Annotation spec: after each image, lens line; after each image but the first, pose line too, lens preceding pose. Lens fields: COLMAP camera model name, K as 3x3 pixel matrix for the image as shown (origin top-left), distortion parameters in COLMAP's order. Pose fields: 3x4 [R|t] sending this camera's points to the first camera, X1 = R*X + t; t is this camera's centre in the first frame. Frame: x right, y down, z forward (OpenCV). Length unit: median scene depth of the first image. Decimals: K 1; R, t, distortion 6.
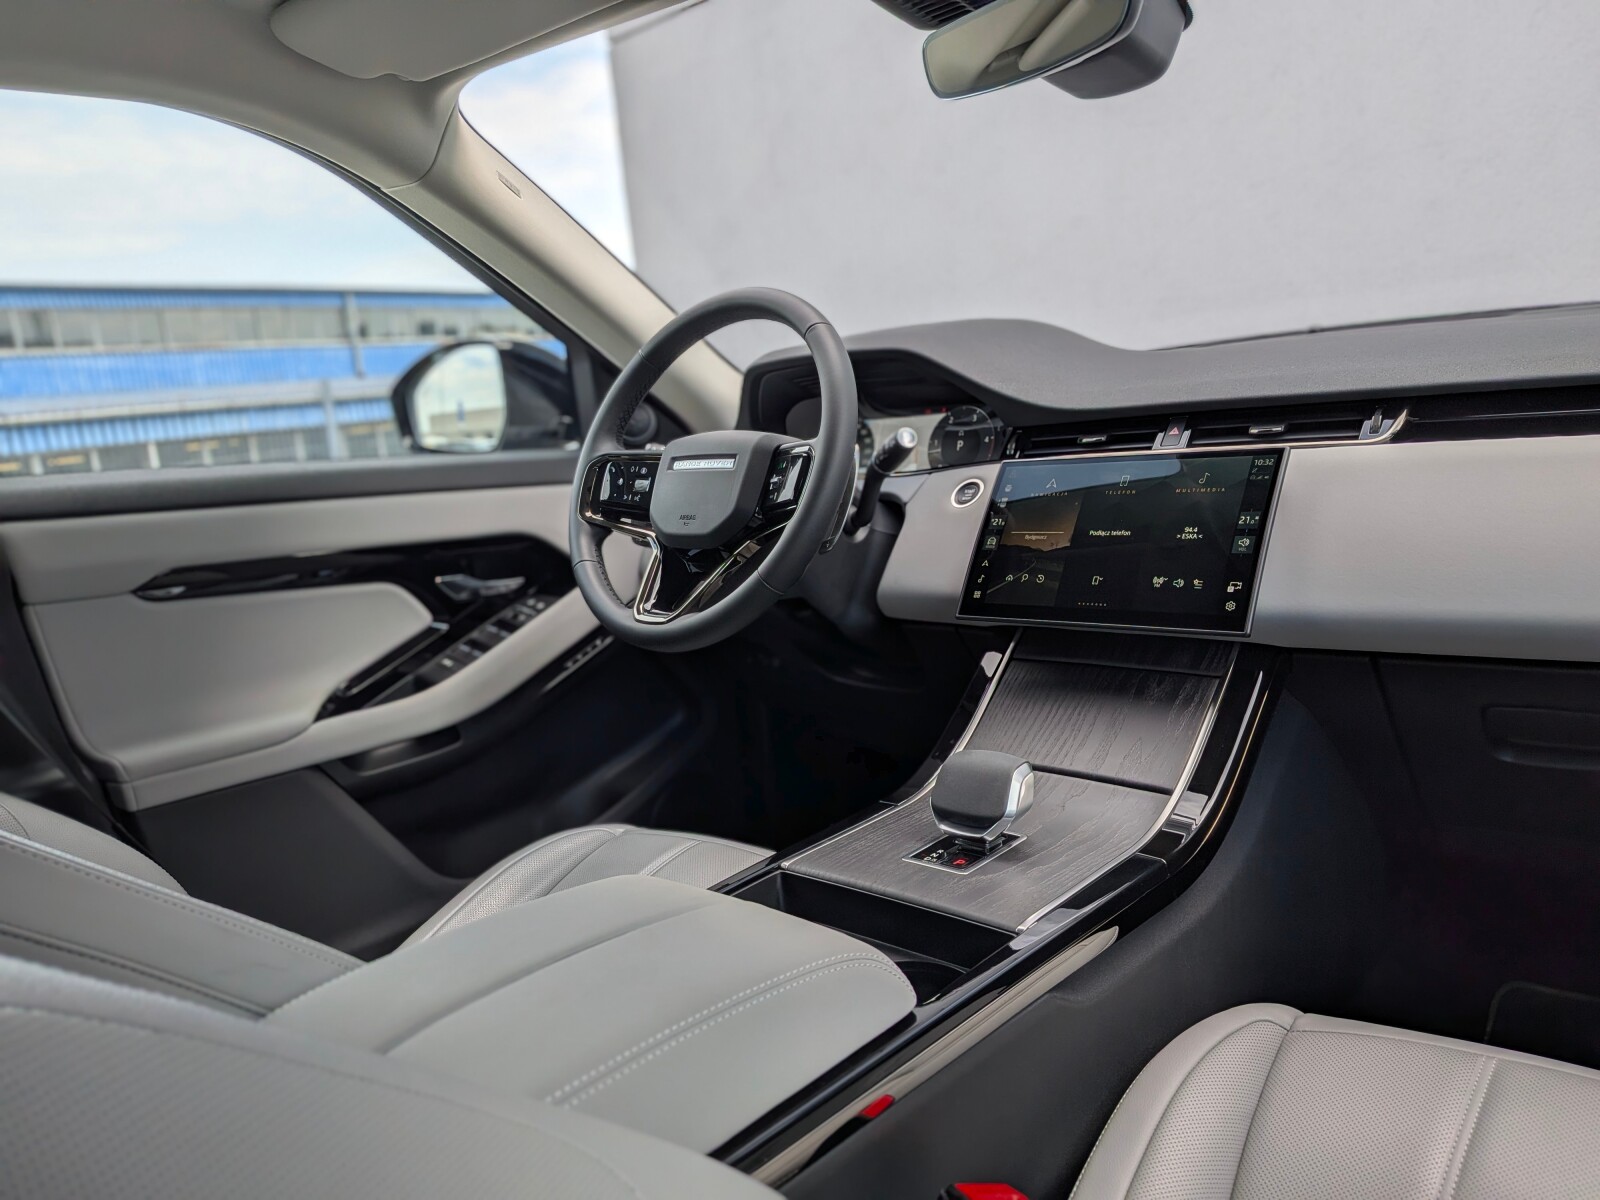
lens RADIAL K [[1148.5, 0, 801.2], [0, 1148.5, 601.0], [0, 0, 1]] dist [0.081875, -0.138063]
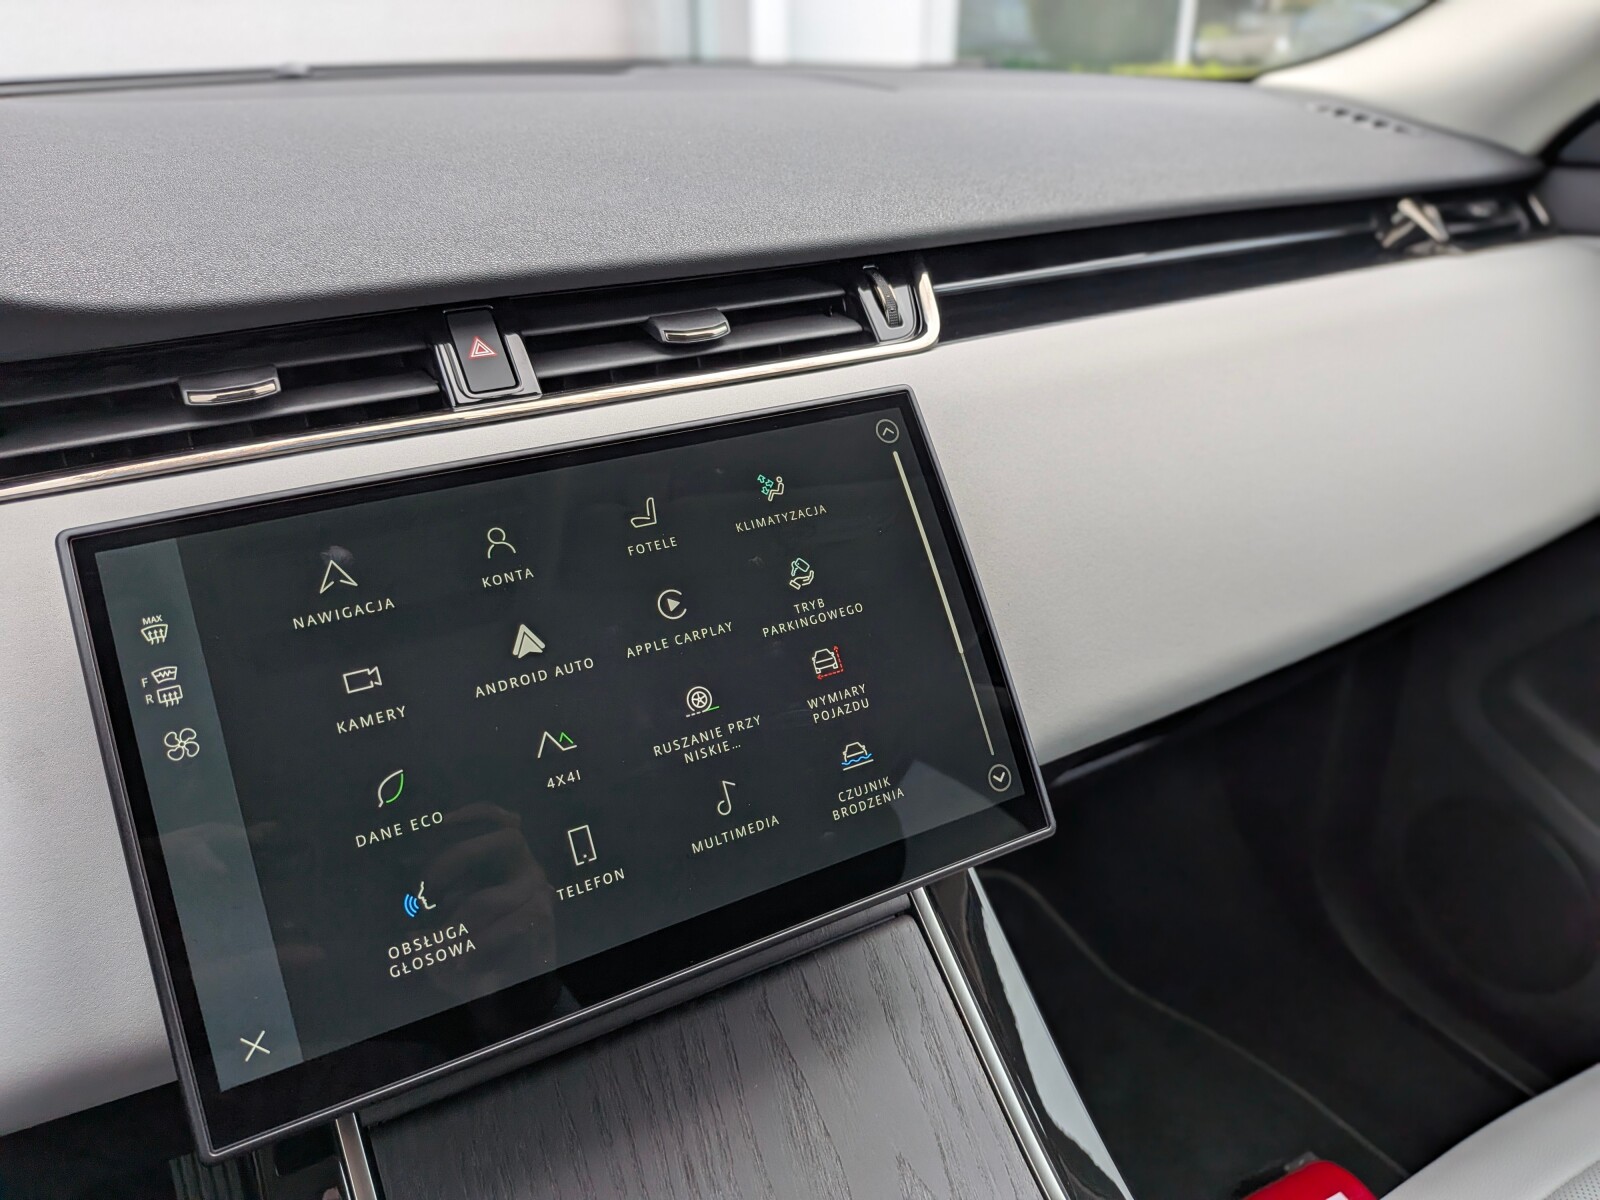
lens RADIAL K [[1181.9, 0, 800.5], [0, 1181.9, 580.0], [0, 0, 1]] dist [0.068846, -0.148498]
pose [[0.326365, -0.314603, 0.891353, -0.022961], [0.143215, 0.948559, 0.282356, -0.172457], [-0.934331, 0.035504, 0.354632, 0.769561]]
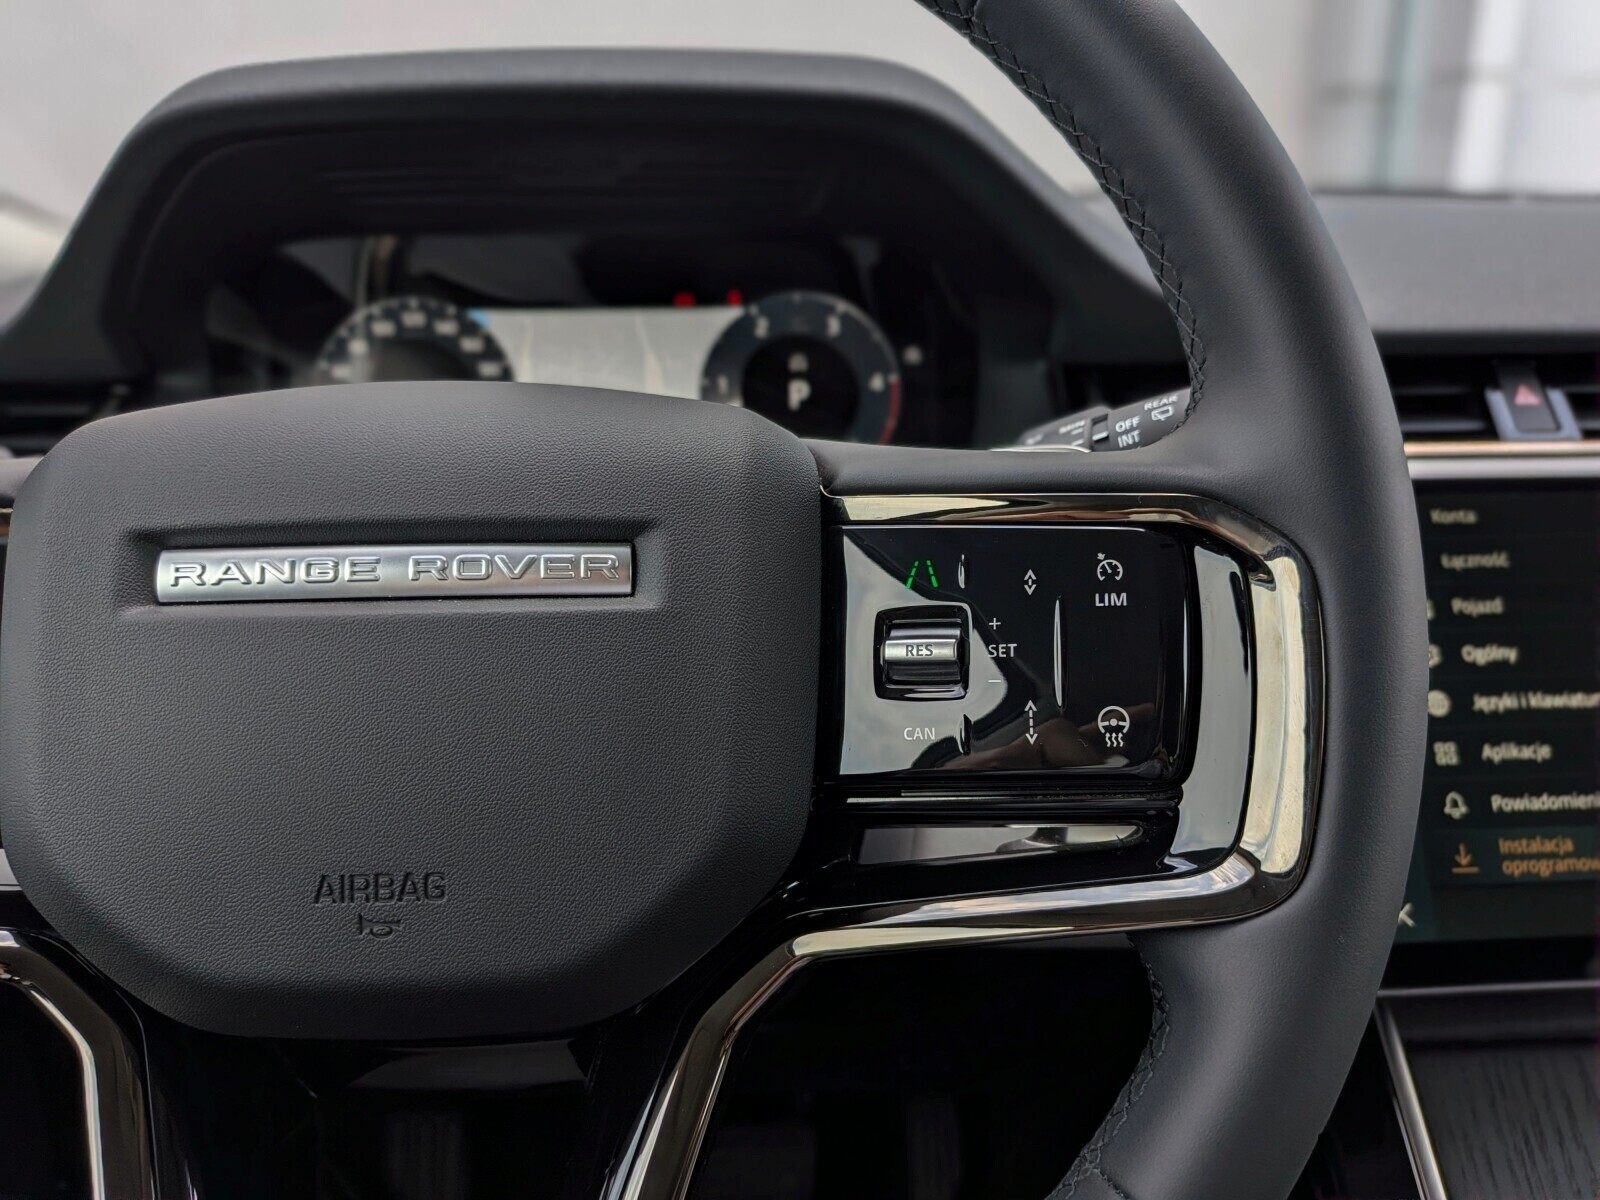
lens RADIAL K [[1184.8, 0, 807.2], [0, 1184.8, 599.3], [0, 0, 1]] dist [-0.005892, -0.007378]
pose [[0.711746, -0.132885, 0.689753, -0.184747], [0.059786, 0.989840, 0.129006, -0.146581], [-0.699888, -0.050581, 0.712459, 0.879824]]
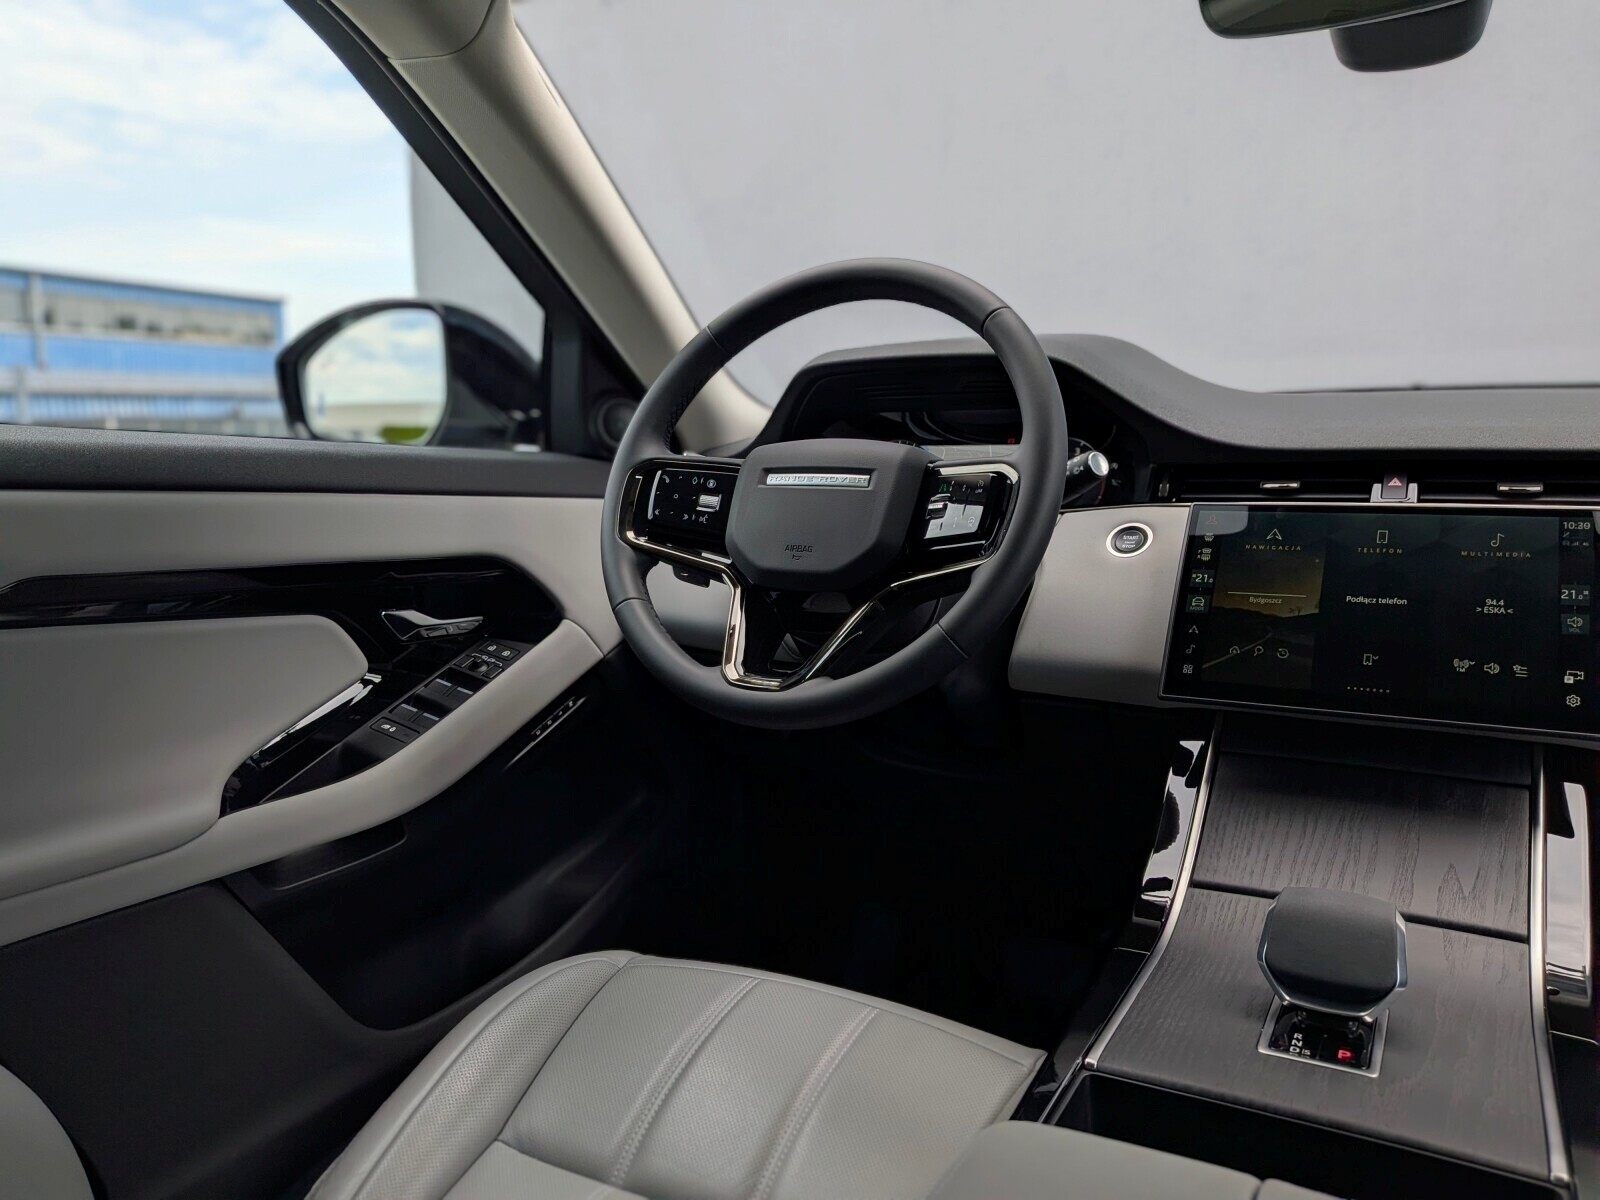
lens RADIAL K [[1157.0, 0, 804.4], [0, 1157.0, 597.0], [0, 0, 1]] dist [0.075944, -0.141475]
pose [[0.971717, 0.052348, 0.230272, -0.285507], [-0.042041, 0.997892, -0.049445, -0.004333], [-0.232375, 0.038366, 0.971869, 0.285661]]
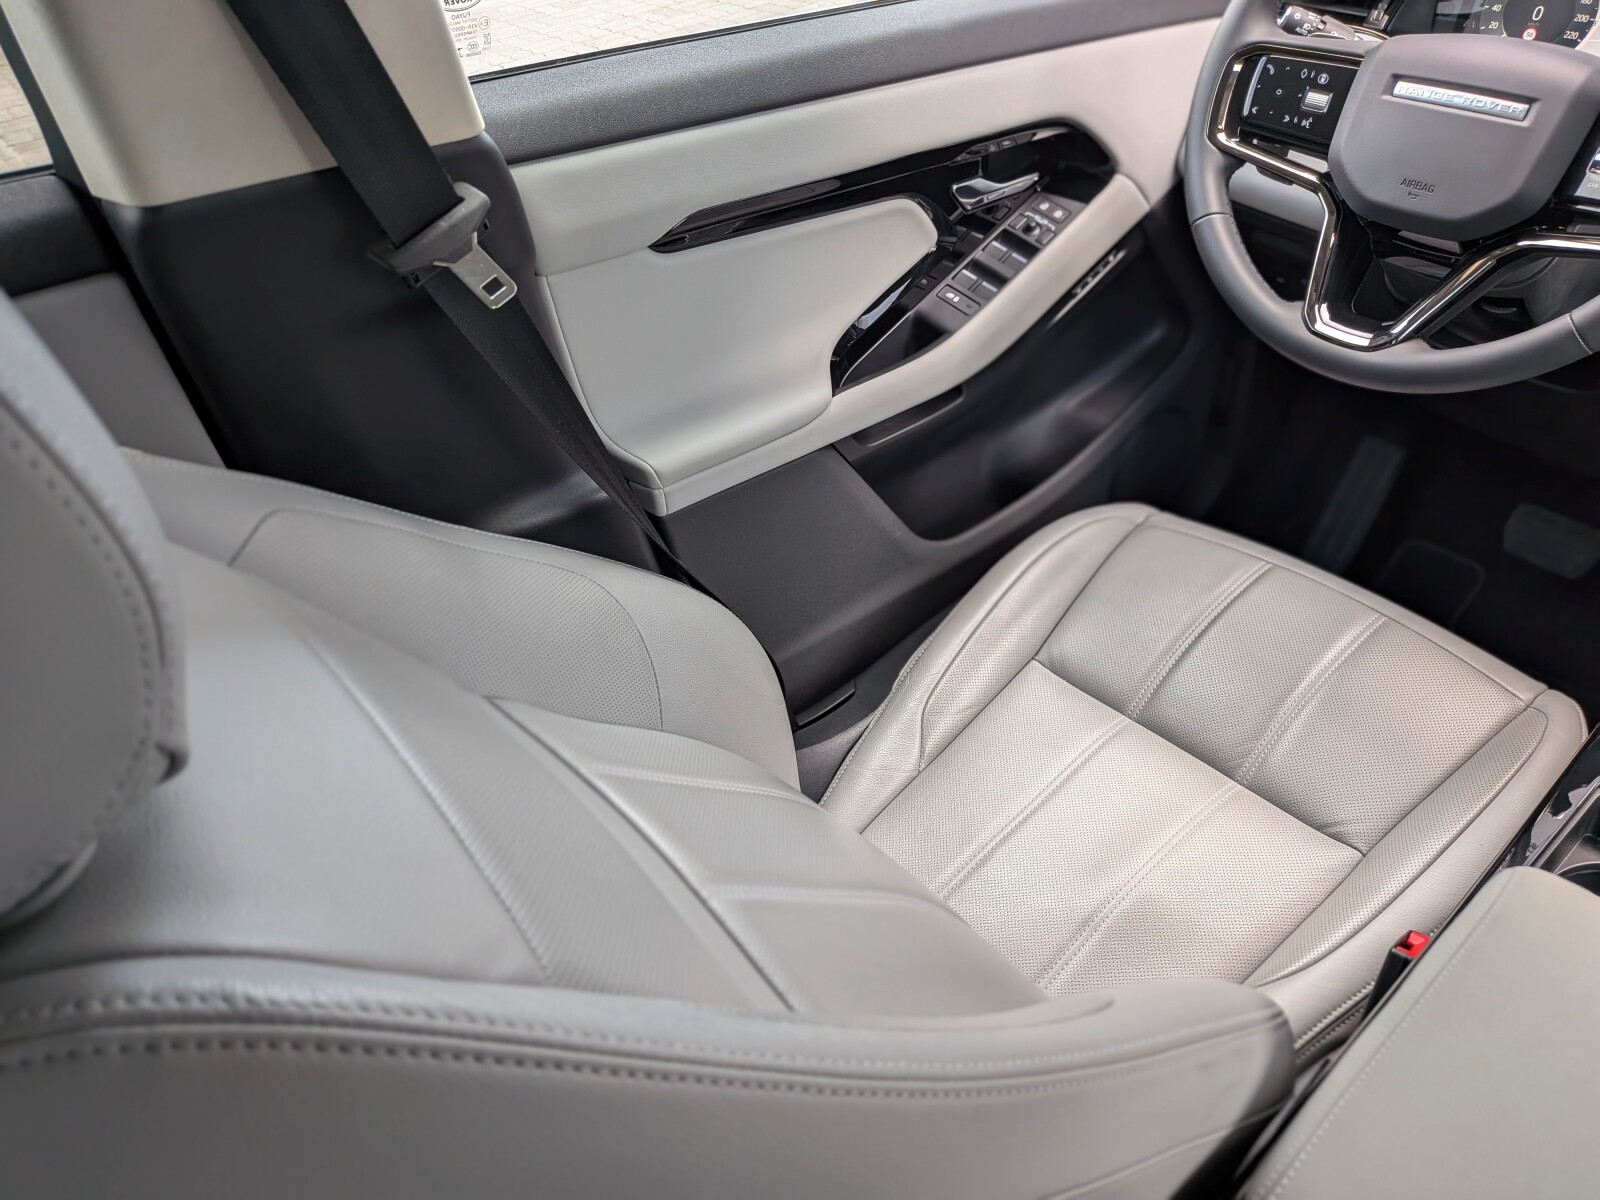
lens RADIAL K [[1158.1, 0, 803.9], [0, 1158.1, 596.1], [0, 0, 1]] dist [0.077983, -0.151475]
pose [[0.991095, 0.101757, -0.085881, -0.402295], [-0.046923, 0.870506, 0.489917, -0.195507], [0.124612, -0.481524, 0.867529, 0.249522]]
